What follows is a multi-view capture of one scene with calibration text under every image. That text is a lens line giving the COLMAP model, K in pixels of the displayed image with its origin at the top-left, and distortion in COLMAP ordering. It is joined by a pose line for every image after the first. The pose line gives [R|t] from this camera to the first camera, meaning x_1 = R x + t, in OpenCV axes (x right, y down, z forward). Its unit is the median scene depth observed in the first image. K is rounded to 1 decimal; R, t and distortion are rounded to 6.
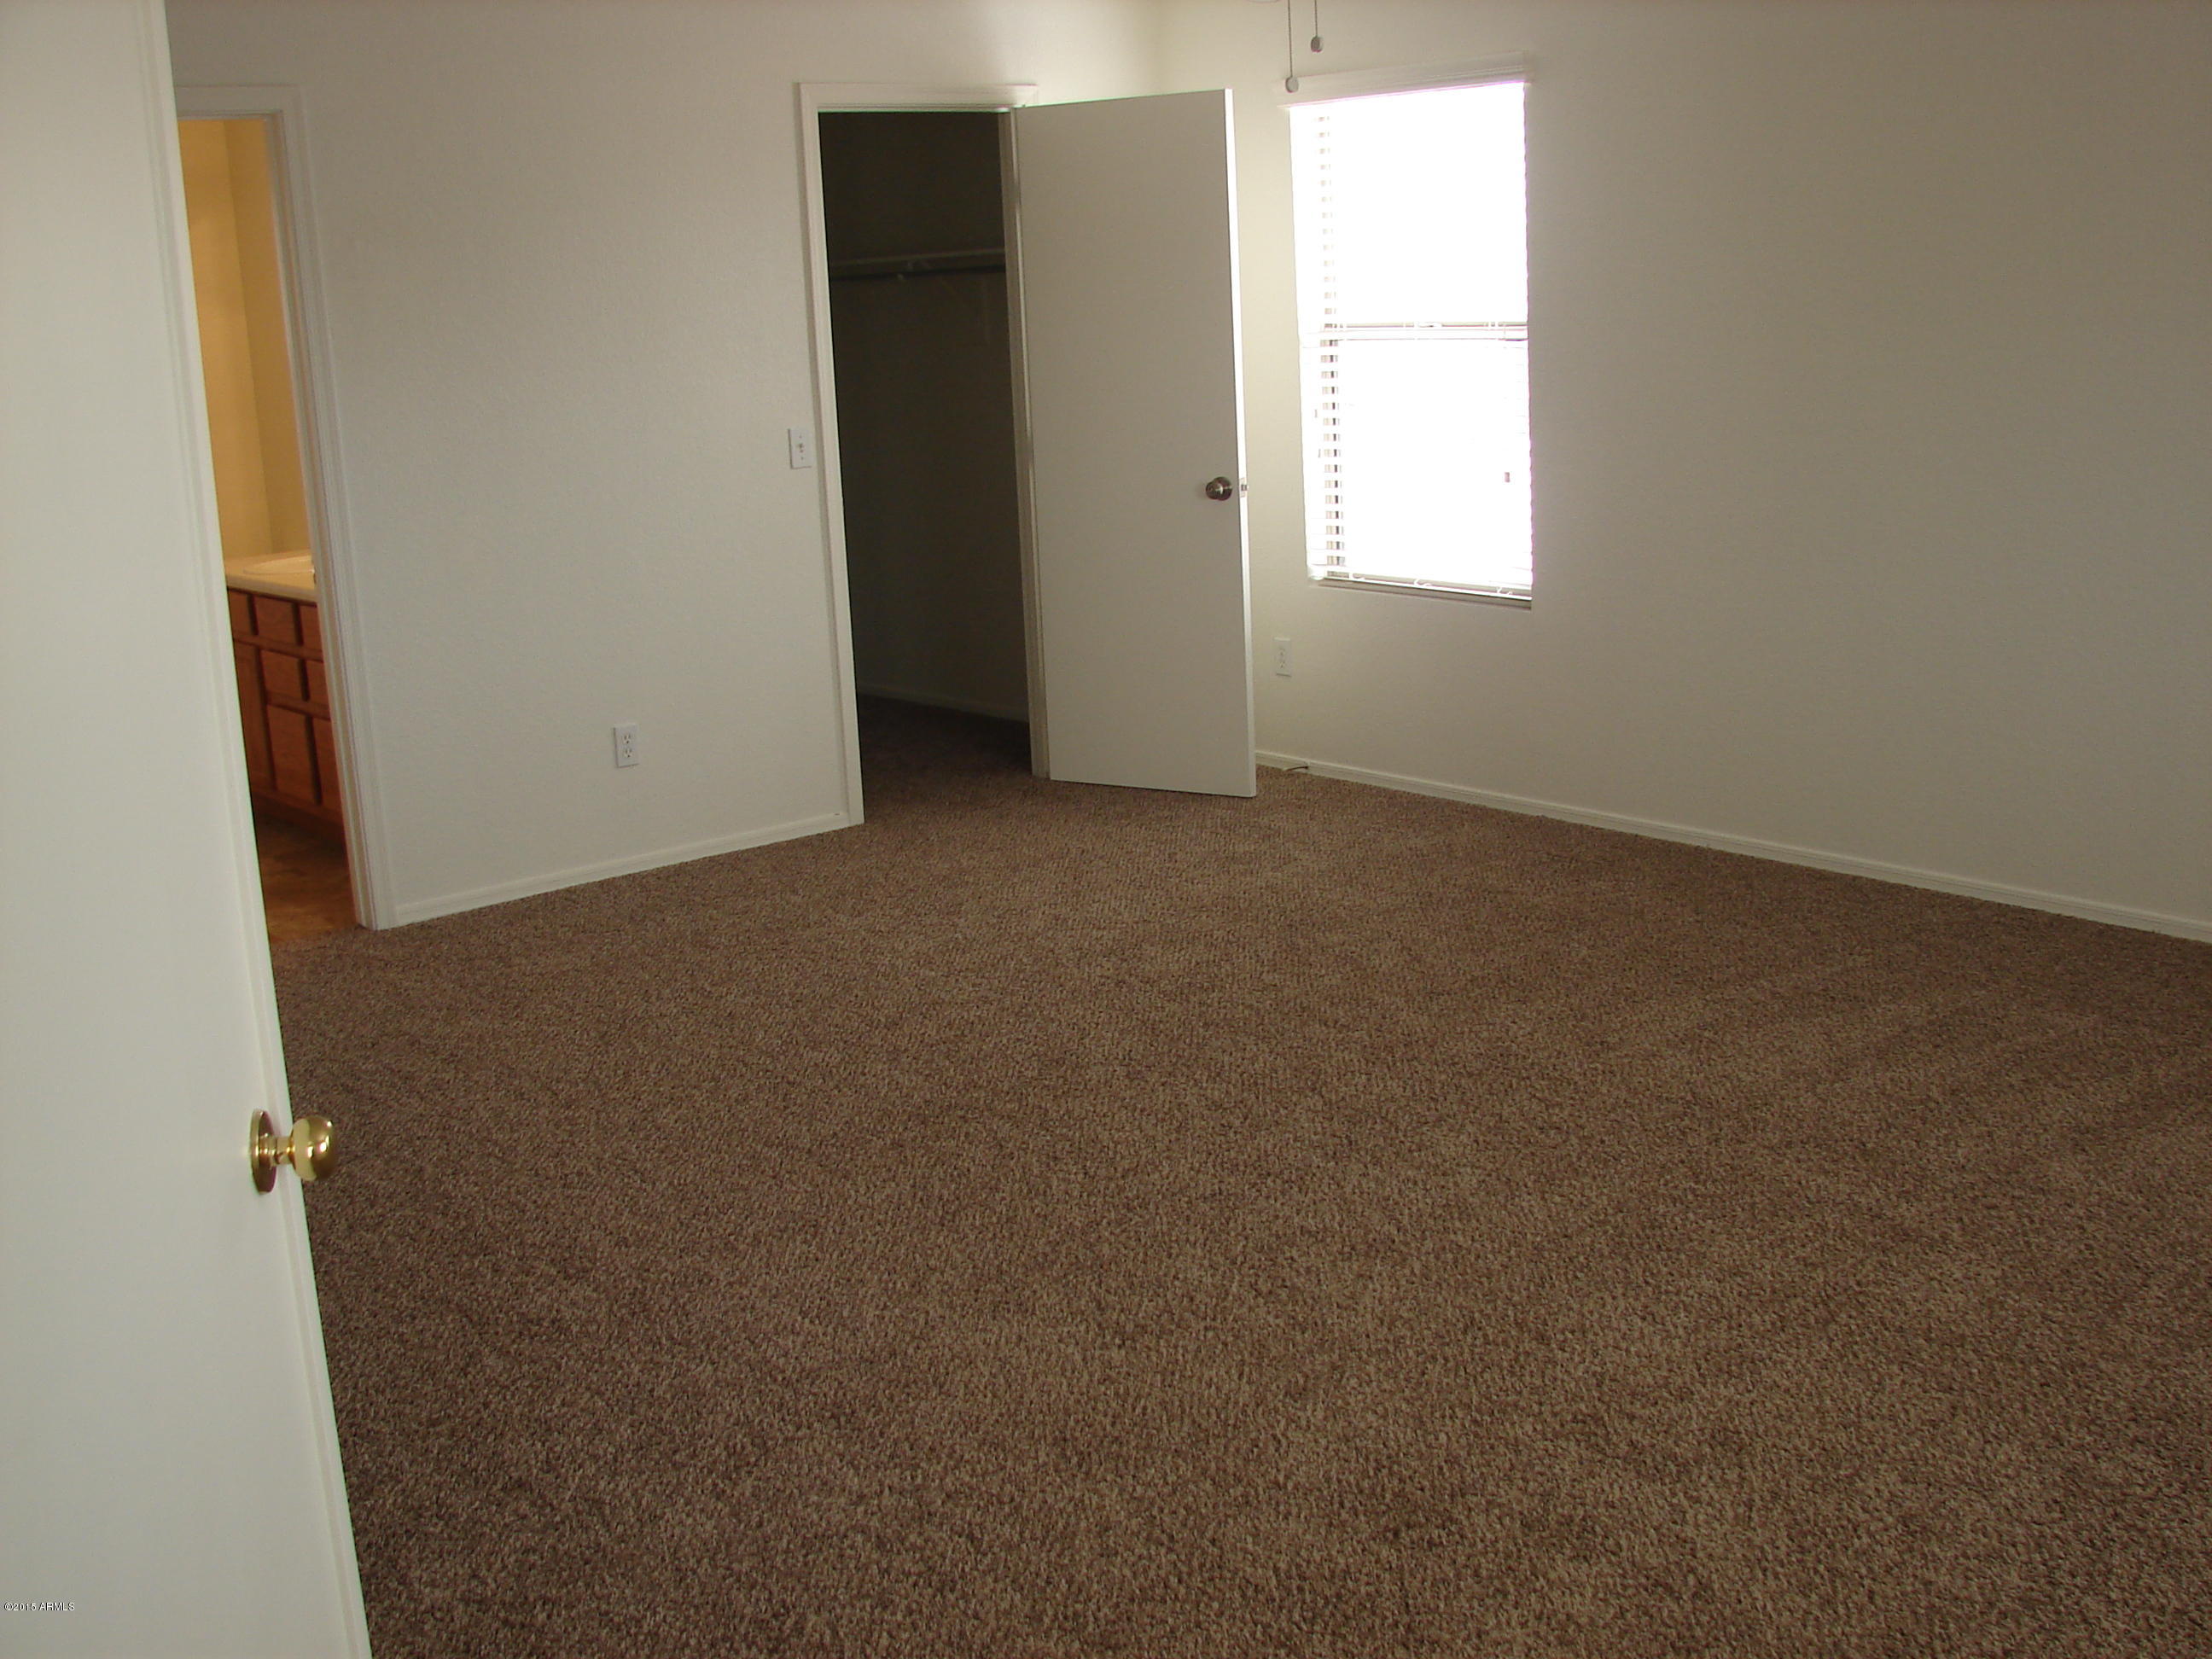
lens RADIAL K [[2382.6, 0, 1132.3], [0, 2382.6, 840.8], [0, 0, 1]] dist [-0.218531, 0.261115]
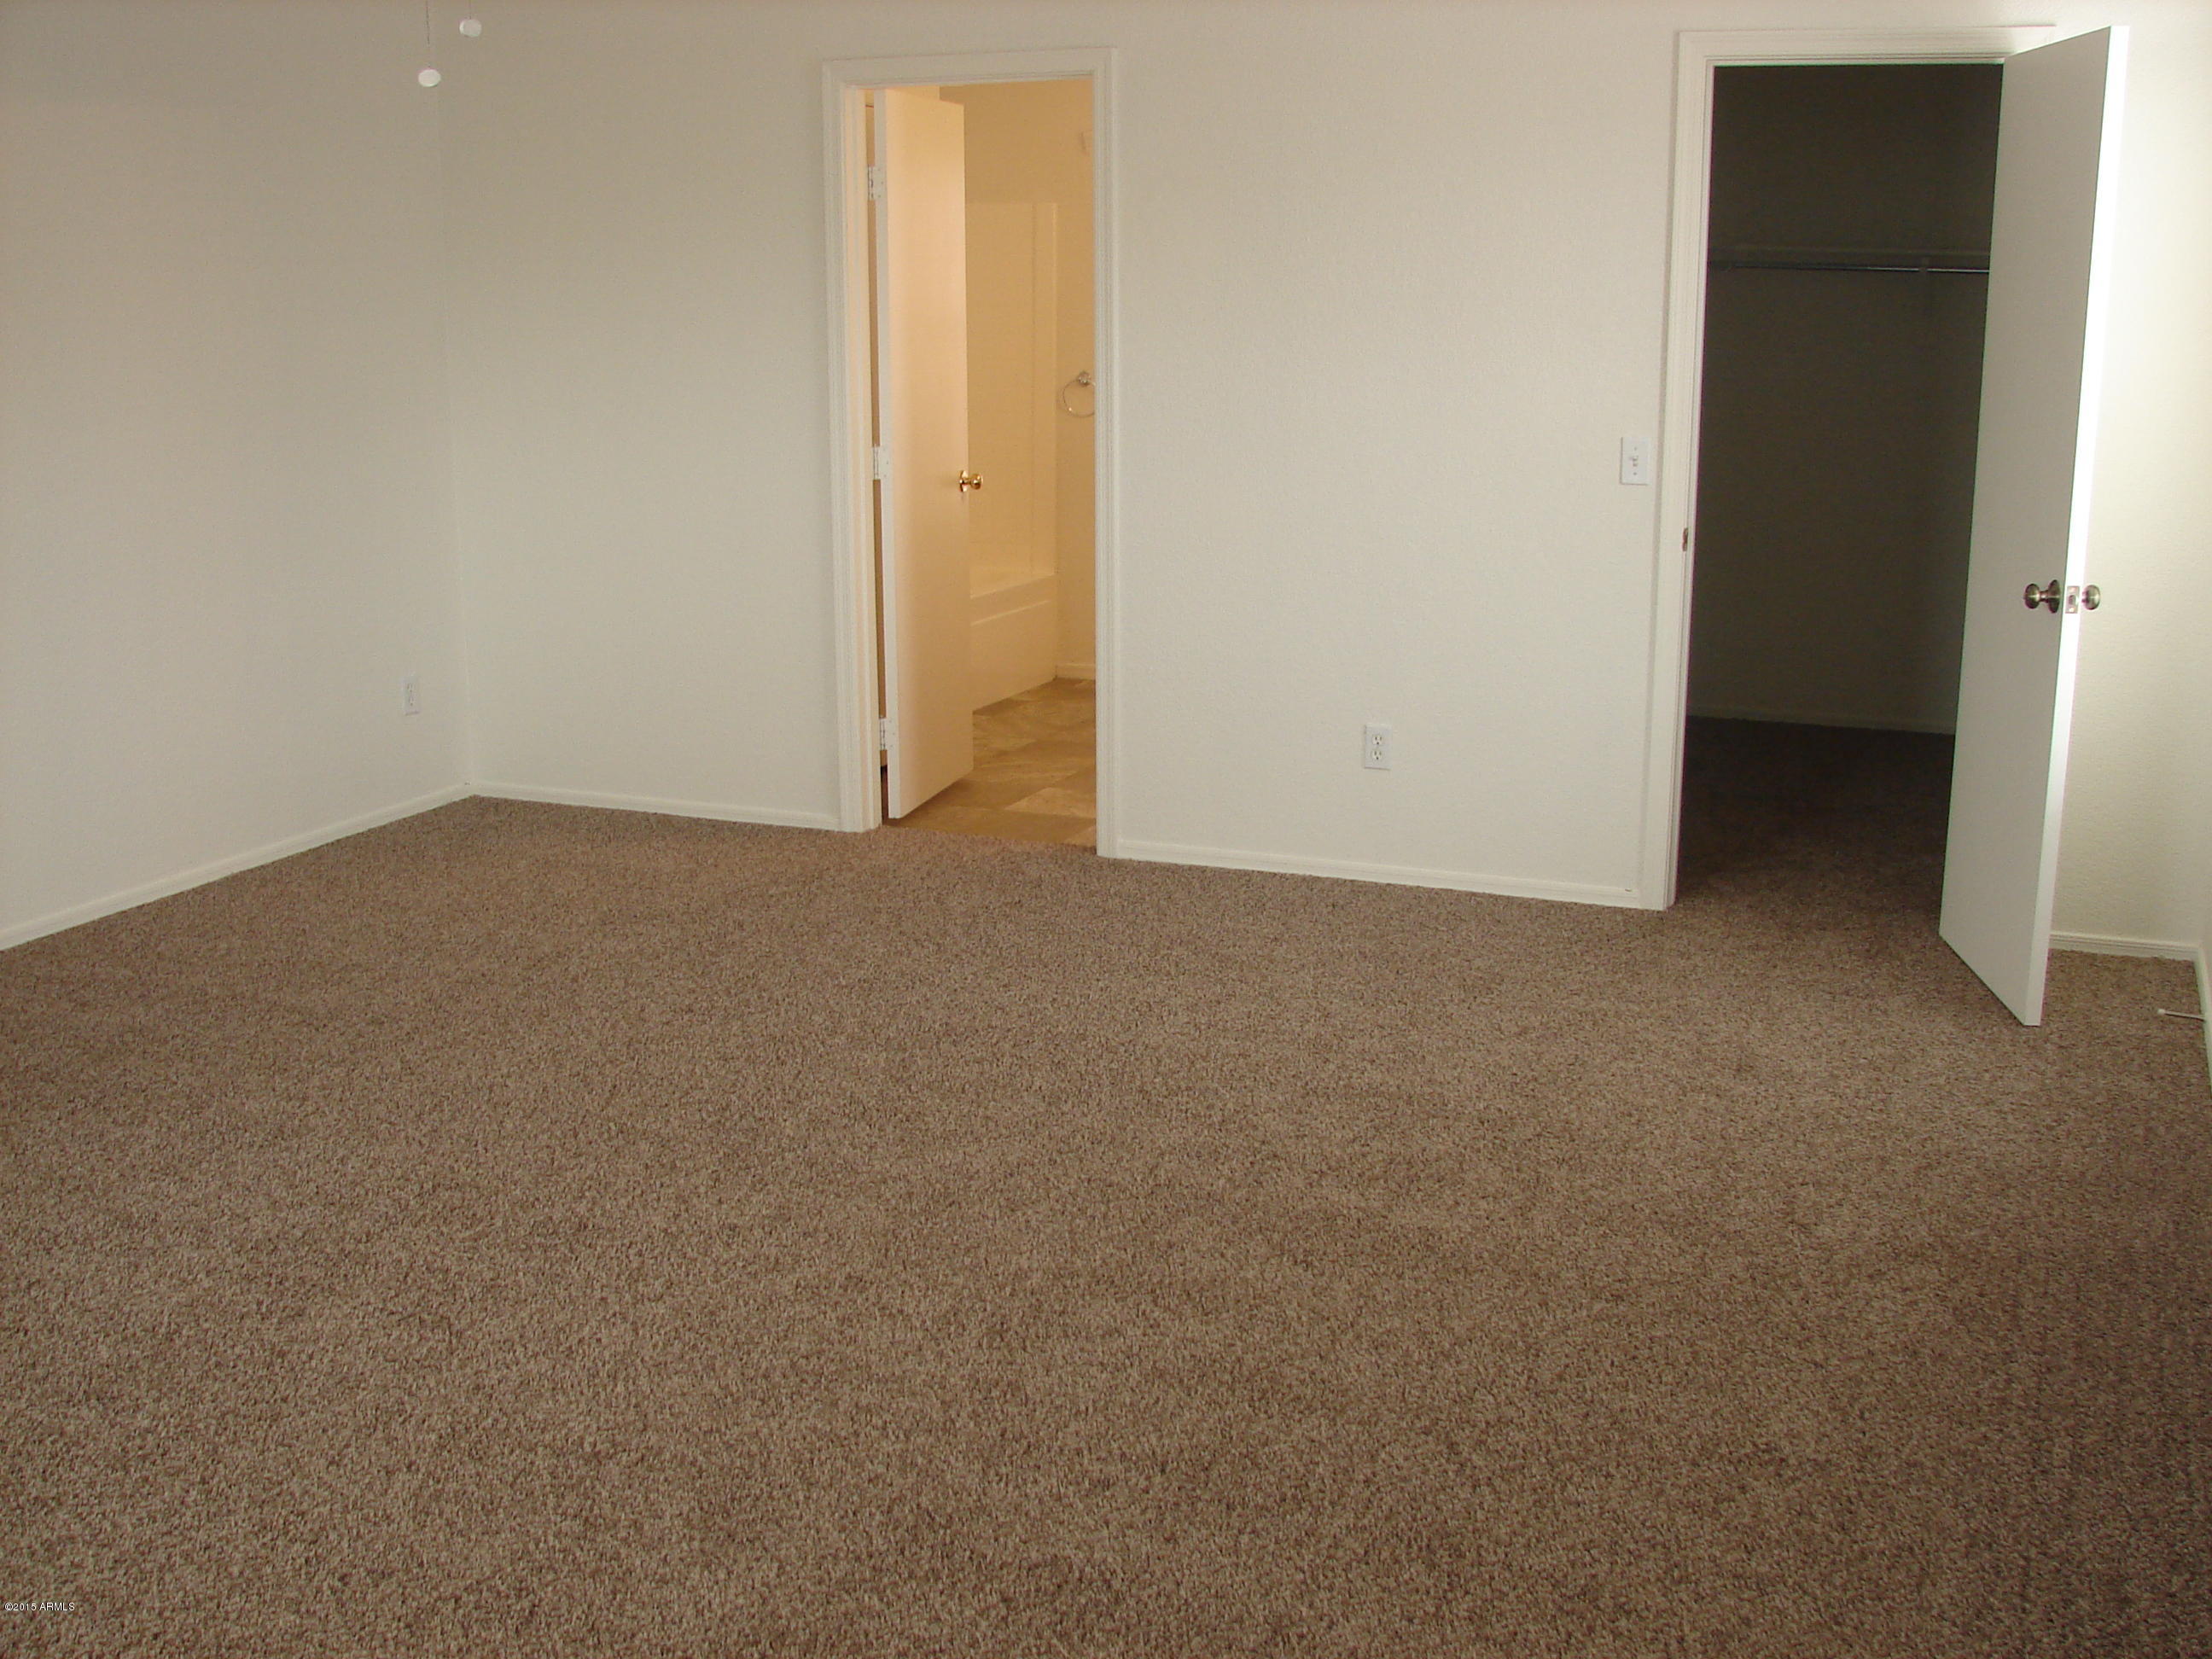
lens RADIAL K [[2382.6, 0, 1132.3], [0, 2382.6, 840.8], [0, 0, 1]] dist [-0.218531, 0.261115]
pose [[0.476533, 0.258760, -0.840214, 0.810241], [-0.225941, 0.959650, 0.167399, -0.210283], [0.849628, 0.110068, 0.515769, 0.651109]]
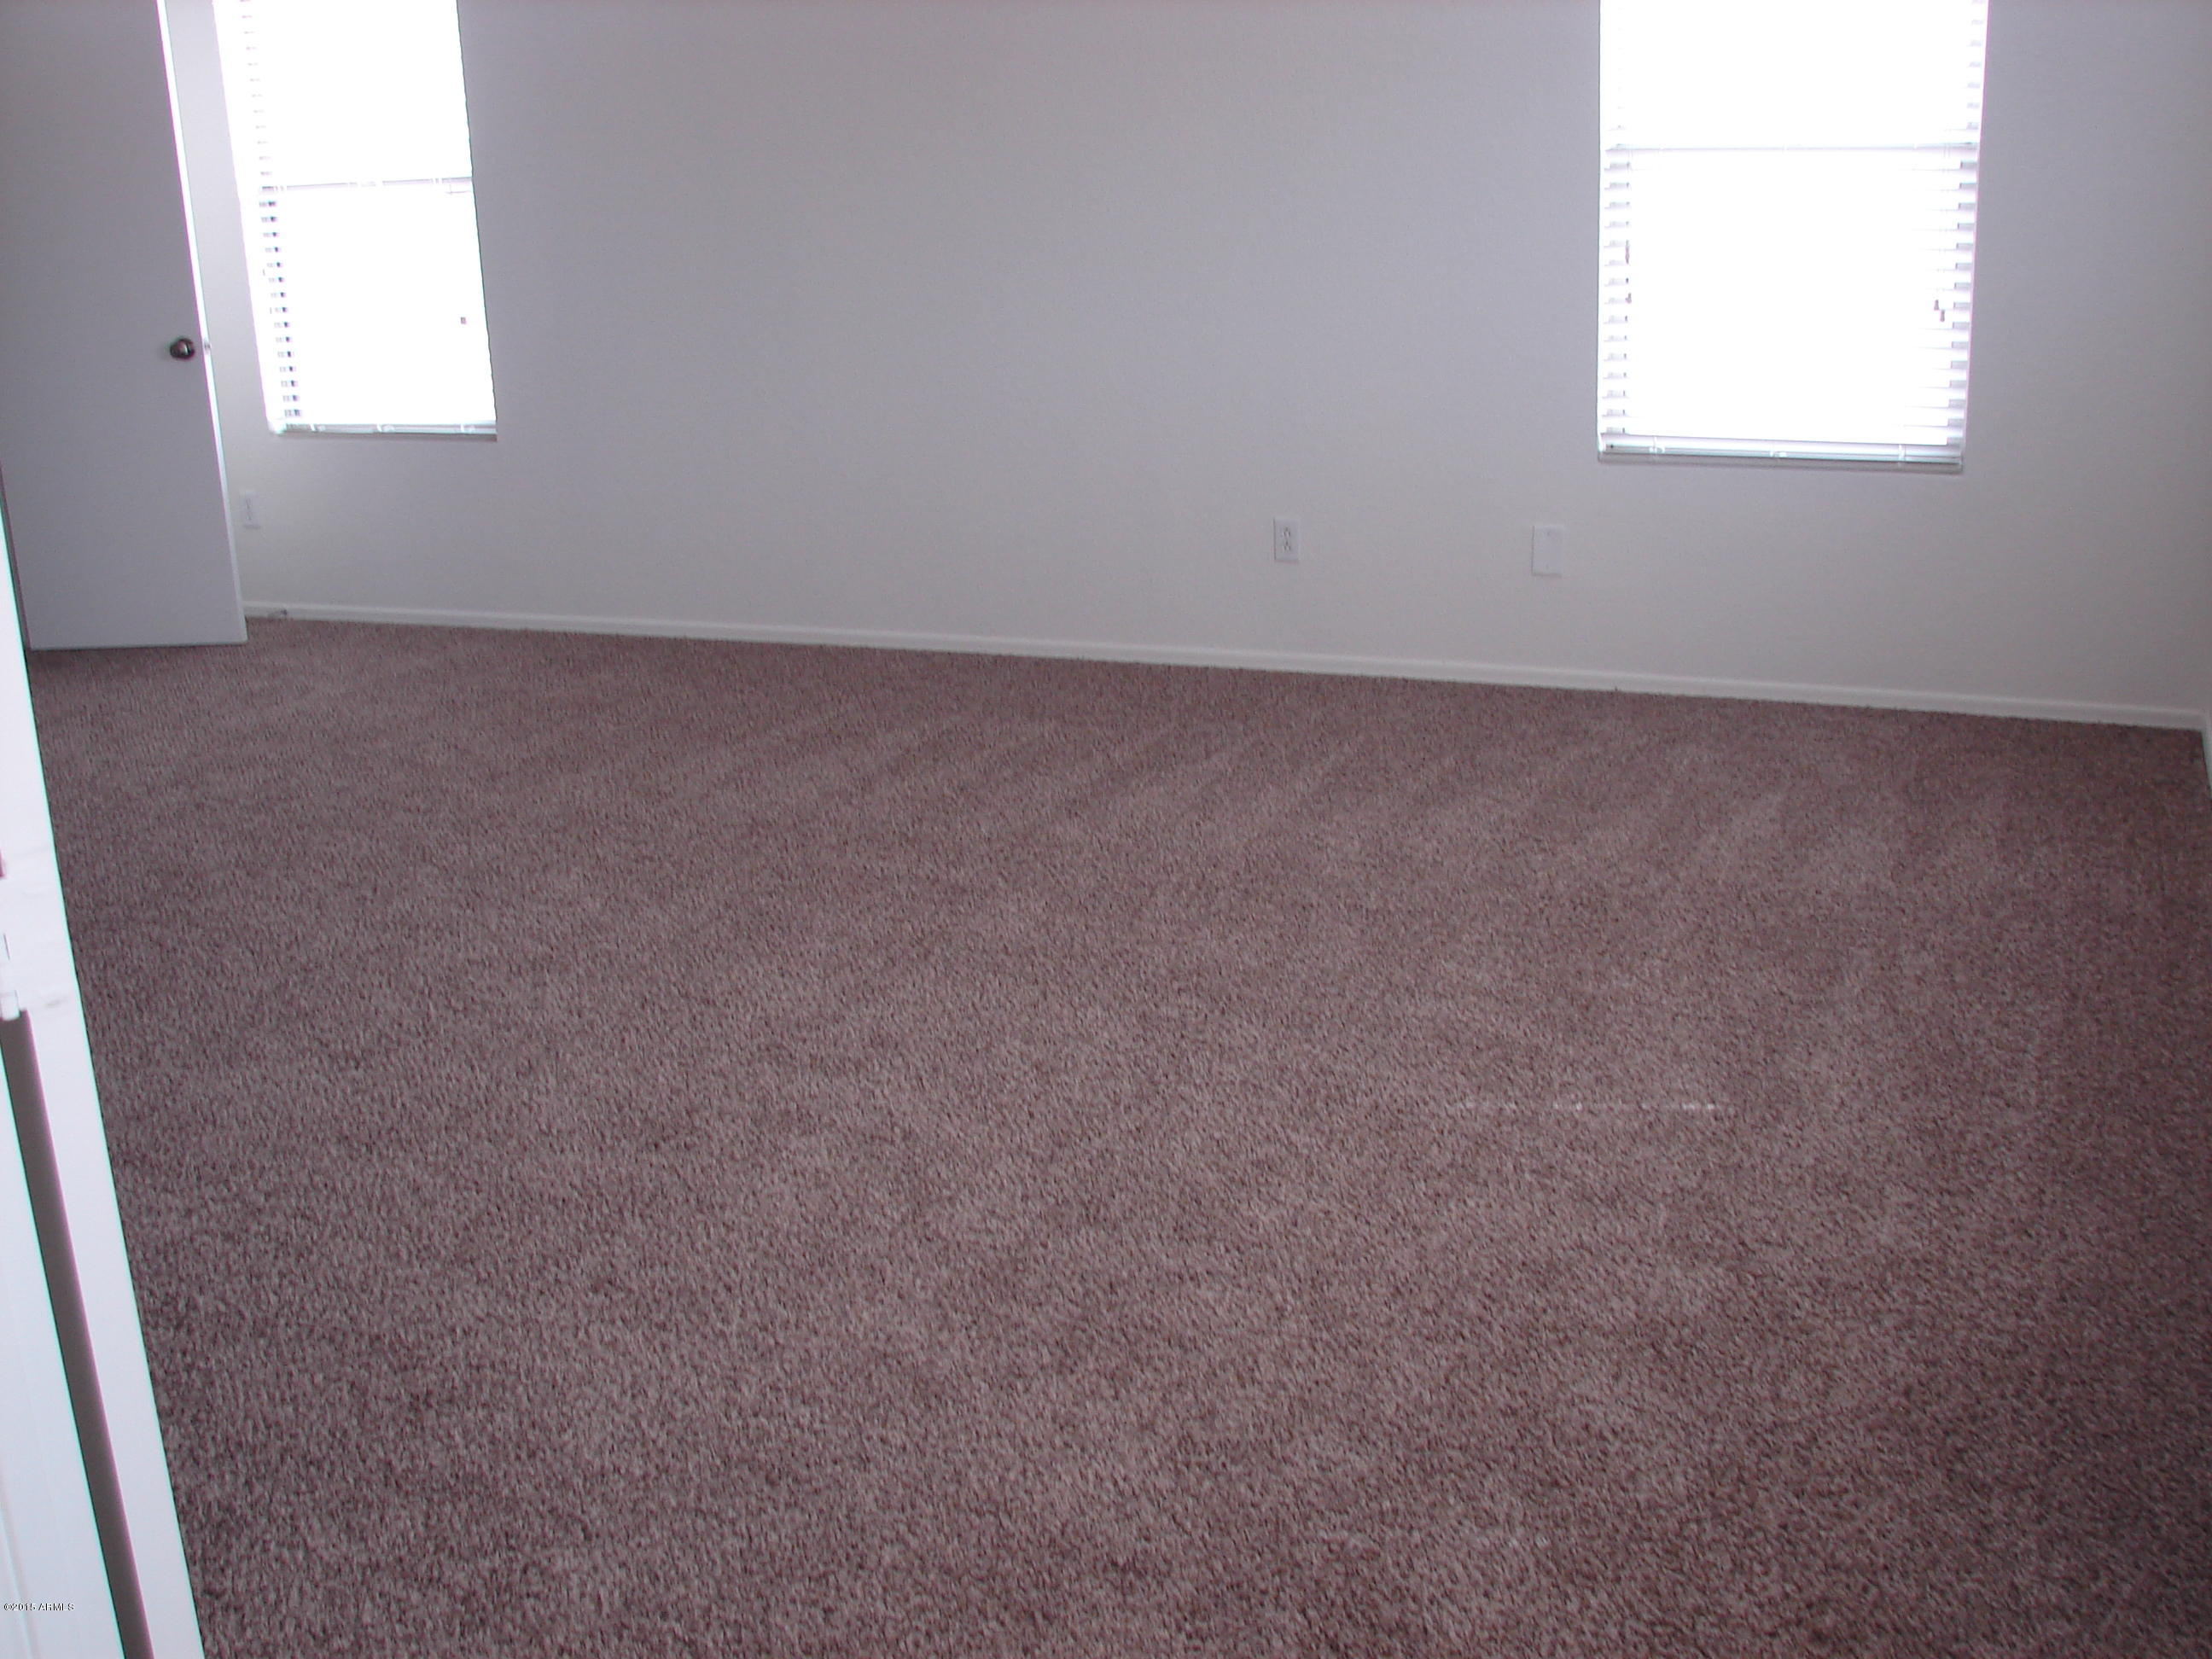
lens RADIAL K [[2382.6, 0, 1132.3], [0, 2382.6, 840.8], [0, 0, 1]] dist [-0.218531, 0.261115]
pose [[0.875601, -0.132420, 0.464530, -0.149441], [0.106559, 0.990950, 0.081628, 0.042594], [-0.471135, -0.021974, 0.881787, -0.138980]]
